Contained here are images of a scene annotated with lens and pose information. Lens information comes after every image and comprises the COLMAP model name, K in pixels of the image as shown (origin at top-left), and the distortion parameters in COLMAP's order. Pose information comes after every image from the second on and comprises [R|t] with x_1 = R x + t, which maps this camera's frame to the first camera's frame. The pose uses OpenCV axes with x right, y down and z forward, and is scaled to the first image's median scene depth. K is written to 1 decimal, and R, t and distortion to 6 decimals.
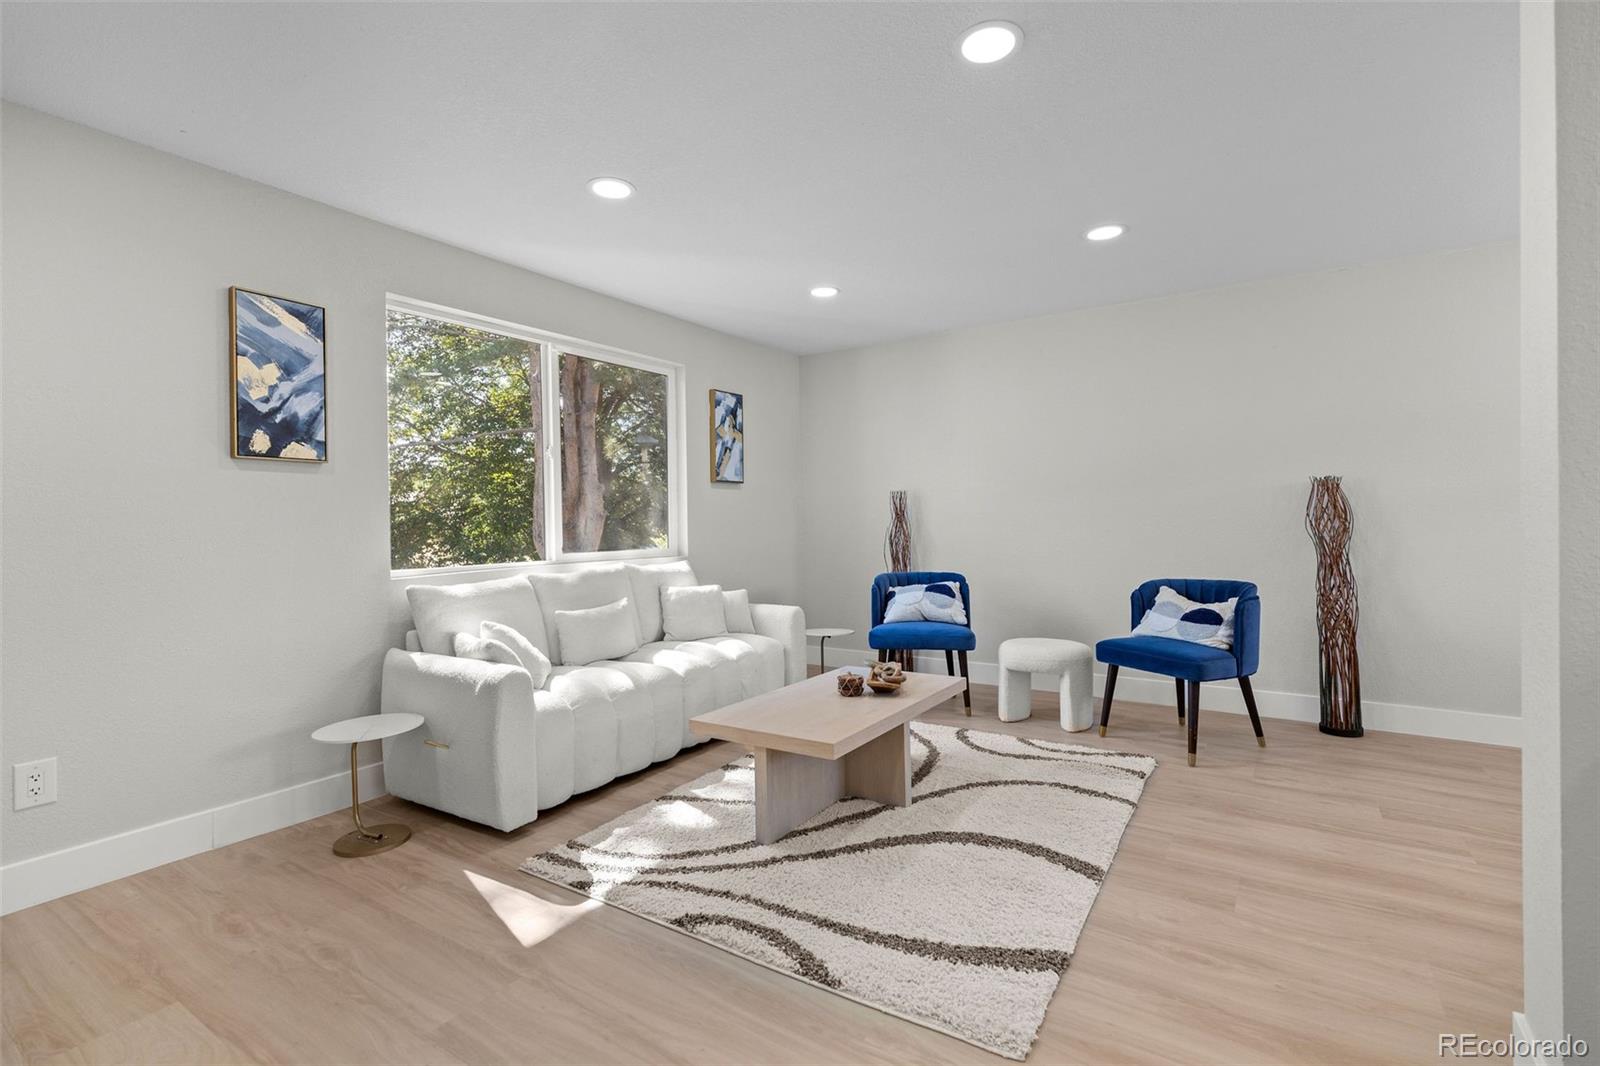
lens RADIAL K [[730.0, 0, 791.7], [0, 730.0, 533.2], [0, 0, 1]] dist [0.003976, -0.000035]
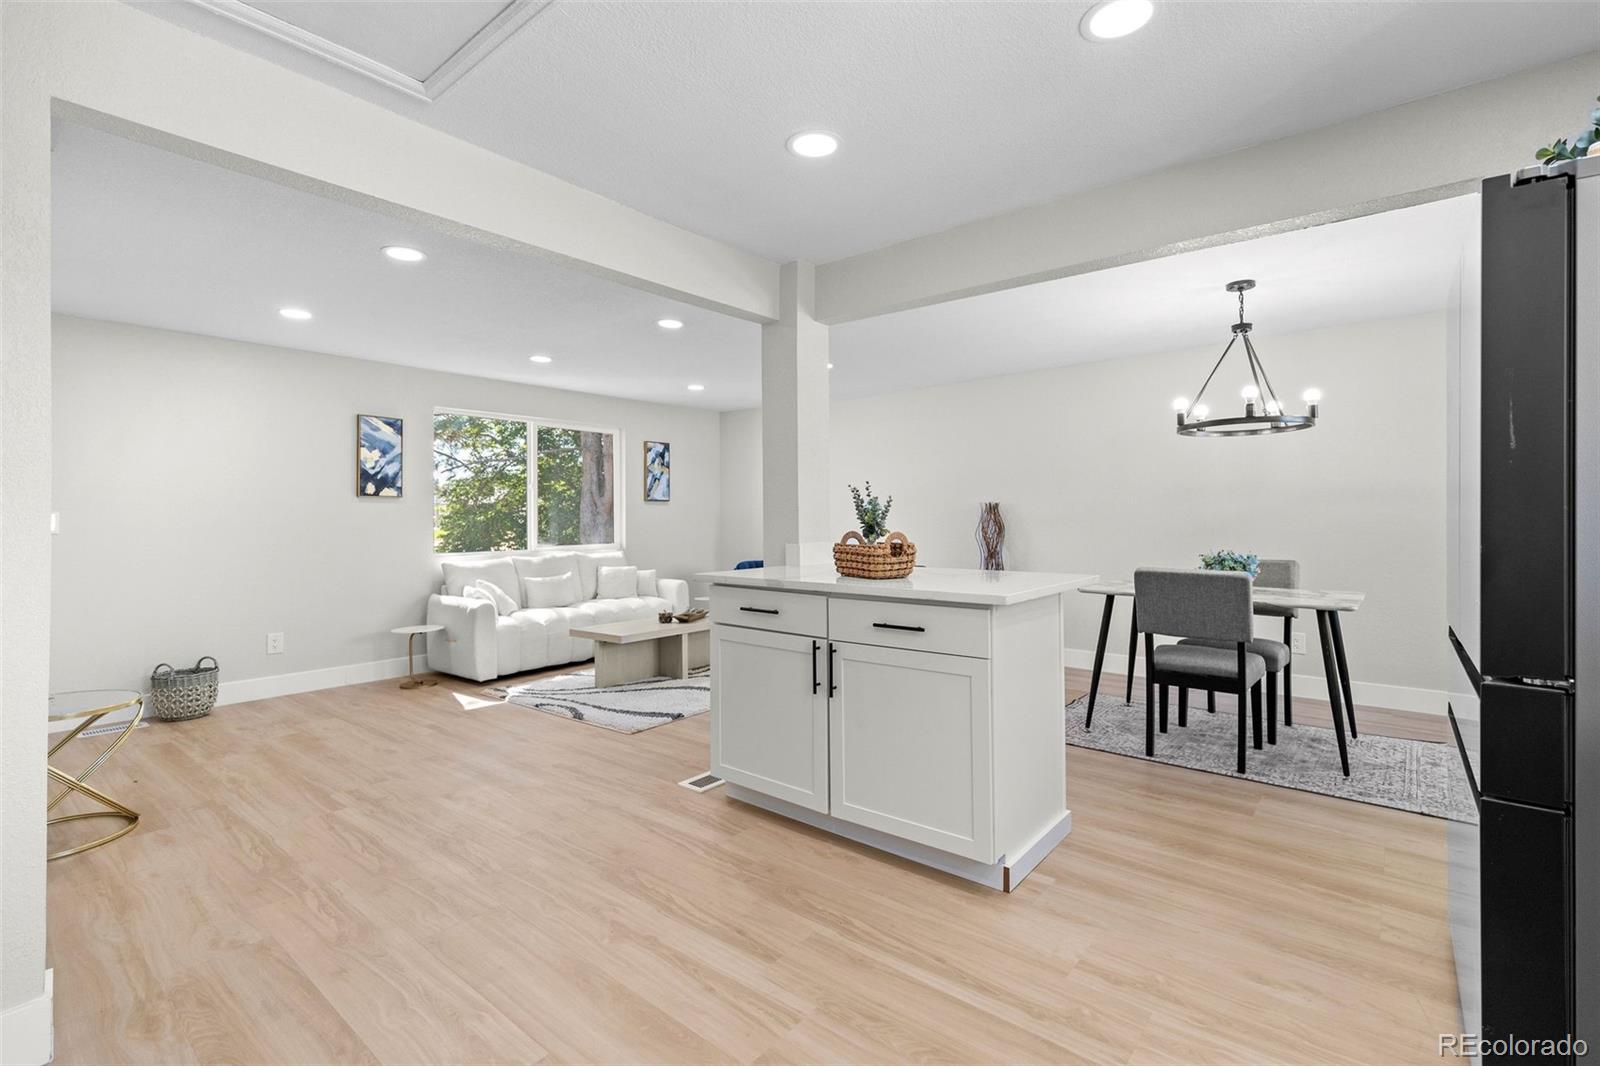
lens RADIAL K [[723.1, 0, 797.9], [0, 723.1, 521.0], [0, 0, 1]] dist [0.000121, 0.000472]
pose [[0.994915, 0.006436, -0.100510, 0.616109], [-0.007853, 0.999875, -0.013715, -0.015157], [0.100409, 0.014435, 0.994841, -0.822600]]
